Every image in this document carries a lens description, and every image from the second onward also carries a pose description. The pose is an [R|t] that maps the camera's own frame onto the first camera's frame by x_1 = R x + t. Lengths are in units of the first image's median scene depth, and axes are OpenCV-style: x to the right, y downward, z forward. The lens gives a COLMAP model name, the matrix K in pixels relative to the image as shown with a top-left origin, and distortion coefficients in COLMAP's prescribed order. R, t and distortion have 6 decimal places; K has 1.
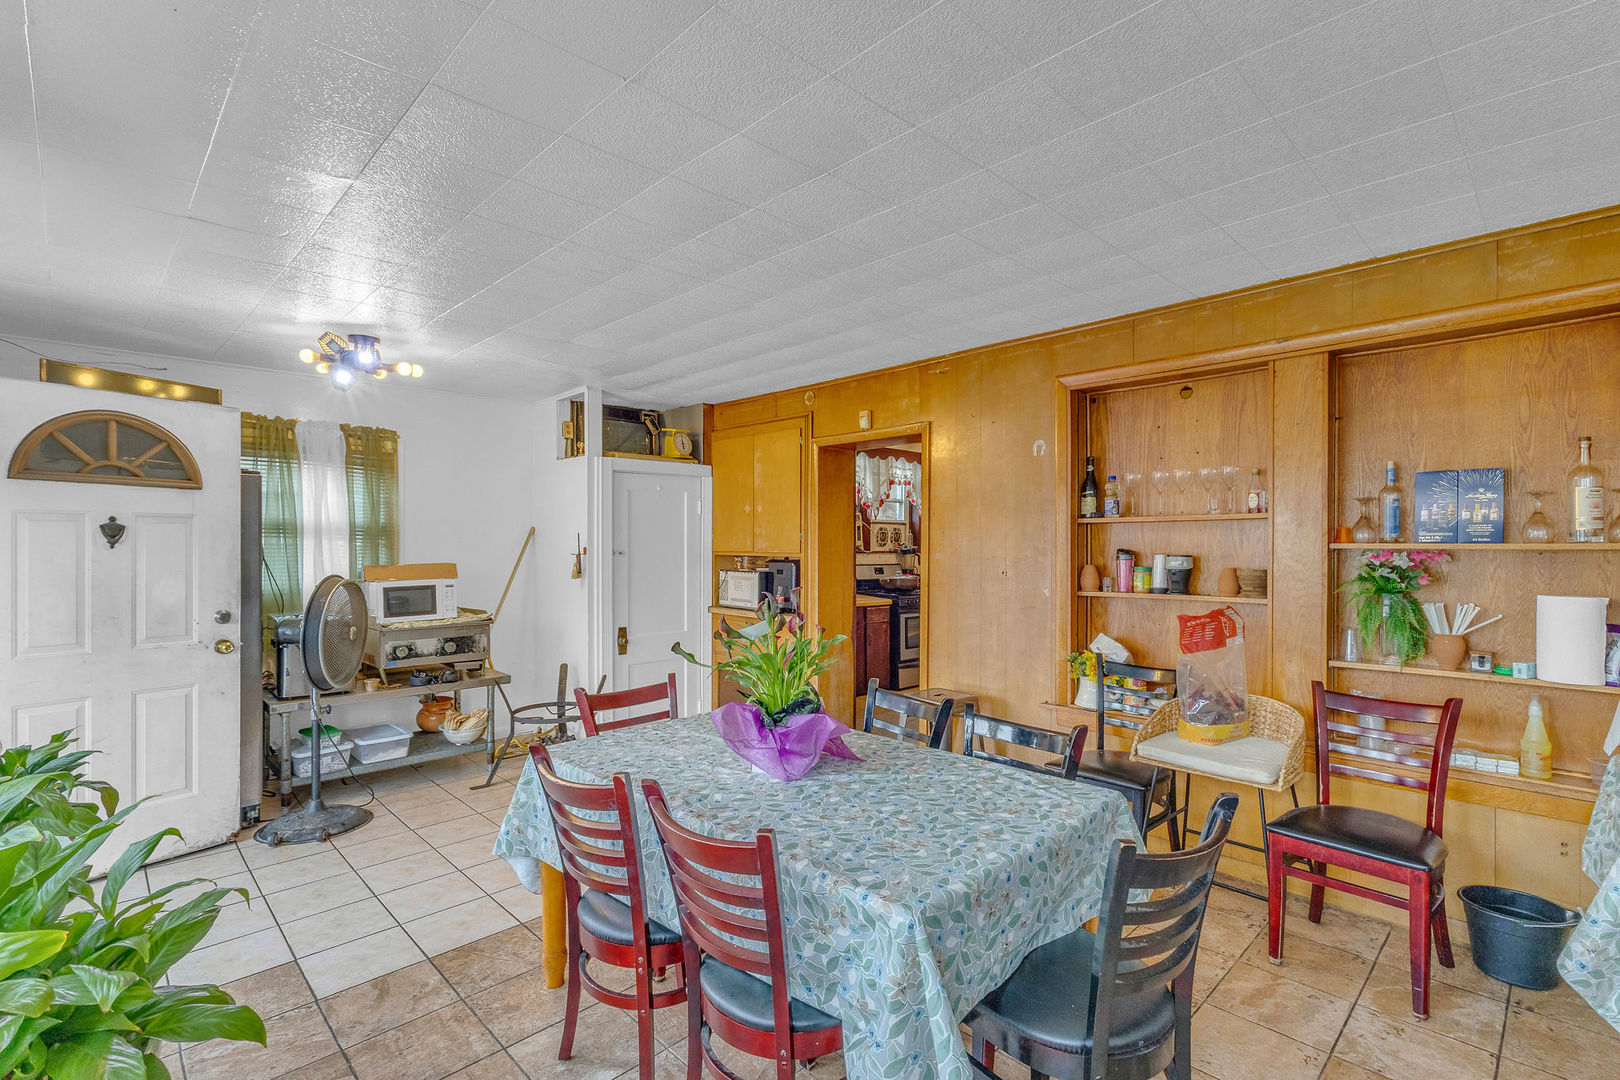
lens RADIAL K [[748.4, 0, 801.3], [0, 748.4, 543.8], [0, 0, 1]] dist [0.001178, -0.000284]
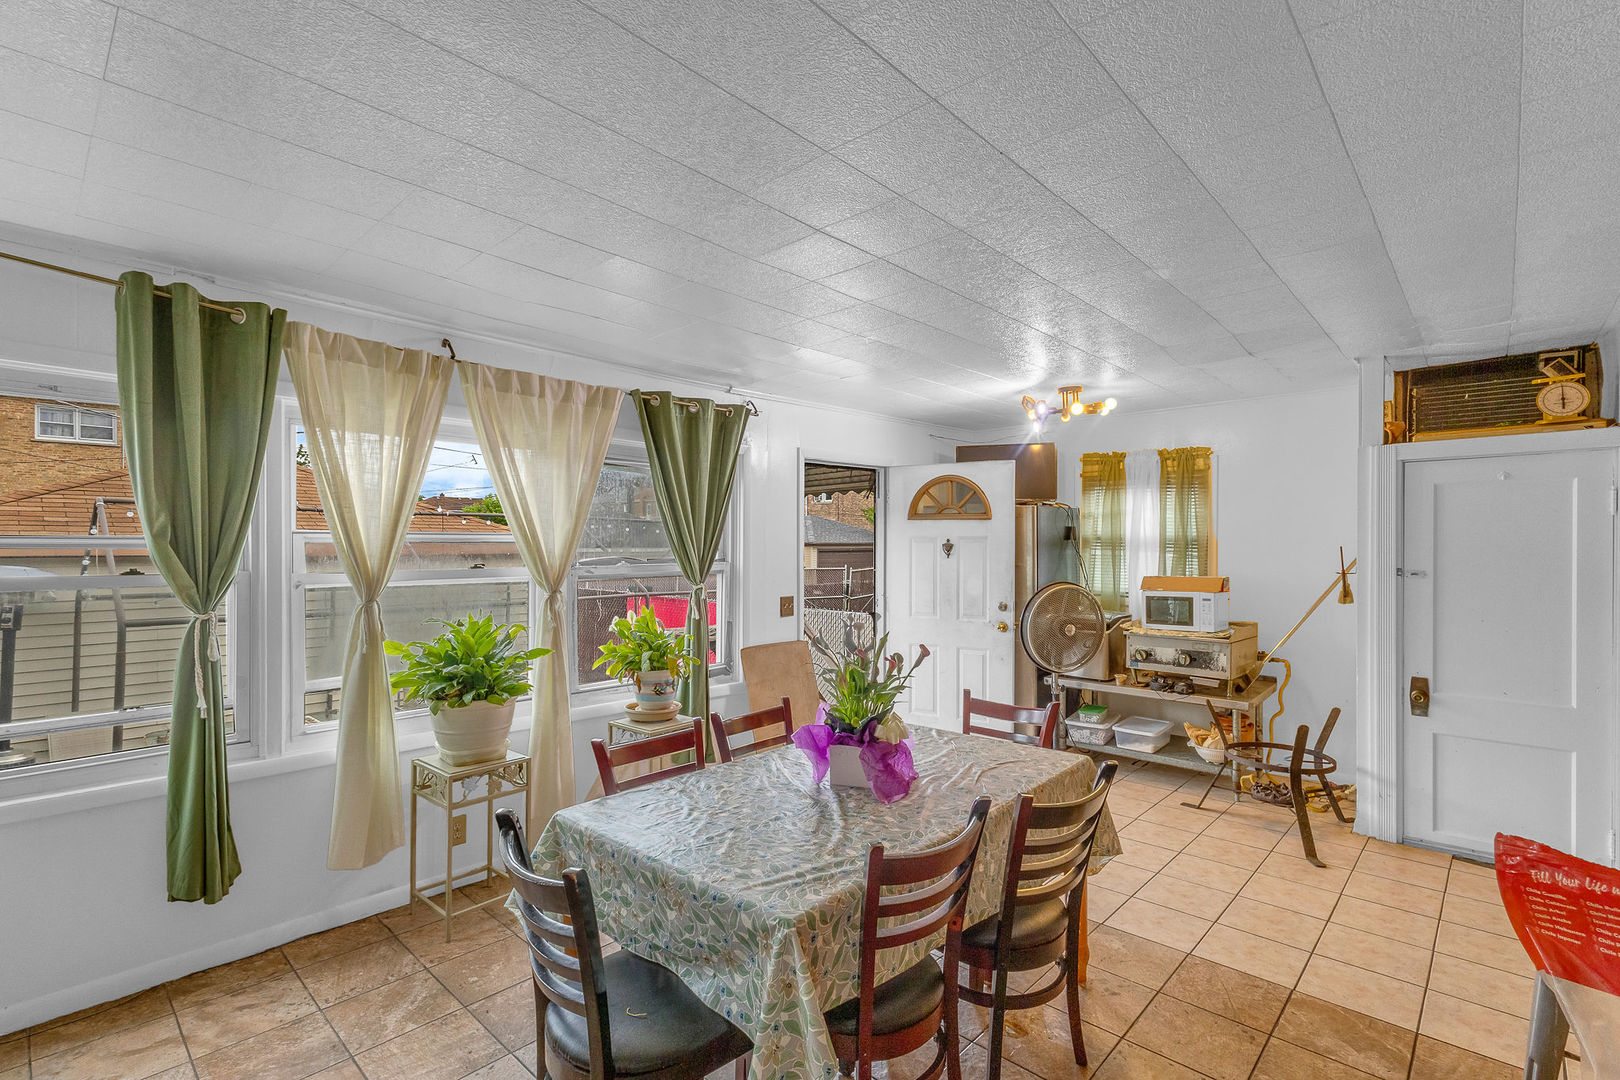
lens RADIAL K [[748.4, 0, 801.3], [0, 748.4, 543.8], [0, 0, 1]] dist [0.001178, -0.000284]
pose [[0.046663, -0.000104, -0.998911, 0.522574], [-0.000599, 1.000000, -0.000132, -0.018383], [0.998910, 0.000604, 0.046663, 0.436639]]
